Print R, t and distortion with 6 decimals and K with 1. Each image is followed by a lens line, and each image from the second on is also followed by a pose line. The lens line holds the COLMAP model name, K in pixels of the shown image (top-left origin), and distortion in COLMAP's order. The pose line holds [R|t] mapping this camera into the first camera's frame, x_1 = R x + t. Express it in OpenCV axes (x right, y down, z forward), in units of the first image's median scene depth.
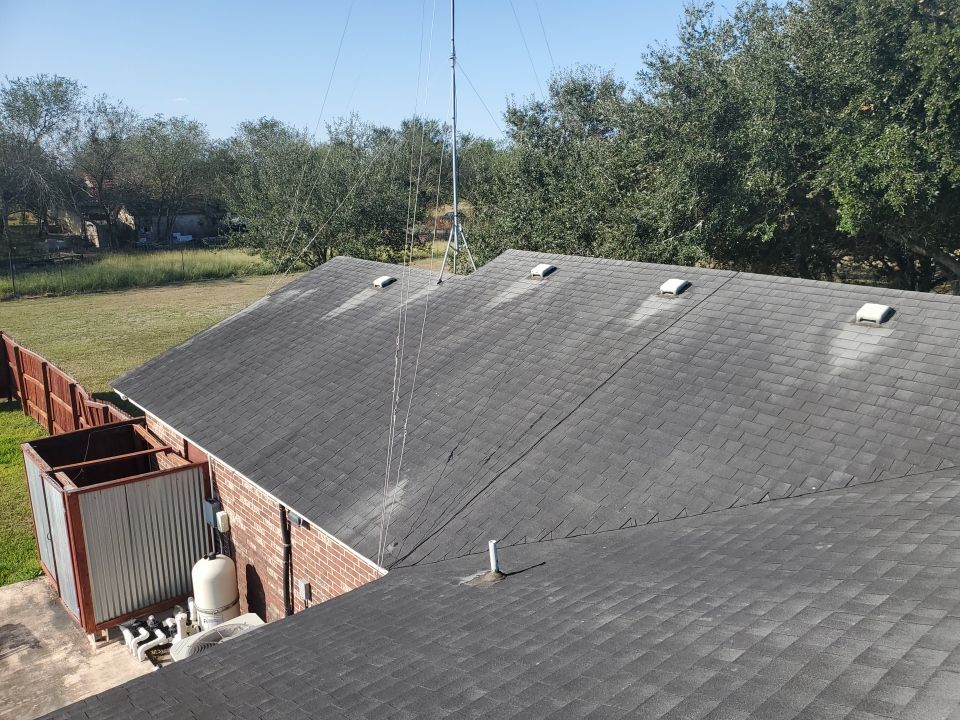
lens RADIAL K [[762.7, 0, 491.7], [0, 762.7, 342.2], [0, 0, 1]] dist [0.019581, -0.003834]
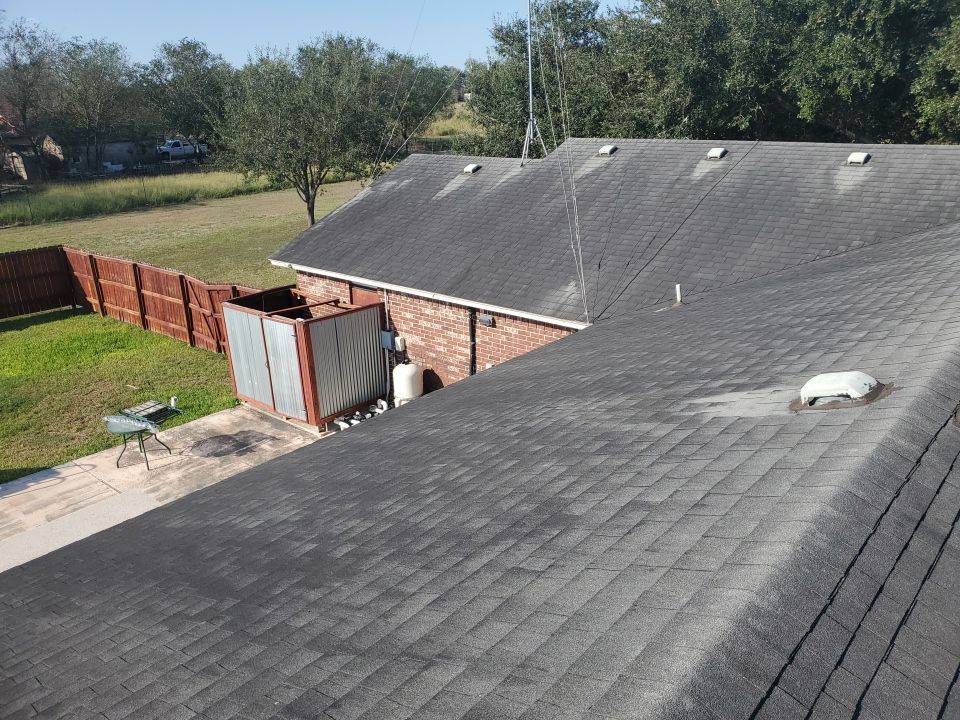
lens RADIAL K [[762.7, 0, 489.0], [0, 762.7, 354.2], [0, 0, 1]] dist [0.019581, -0.003834]
pose [[0.990245, -0.070253, 0.120330, -0.309644], [0.056457, 0.991823, 0.114457, 0.090633], [-0.127387, -0.106547, 0.986114, -0.331028]]
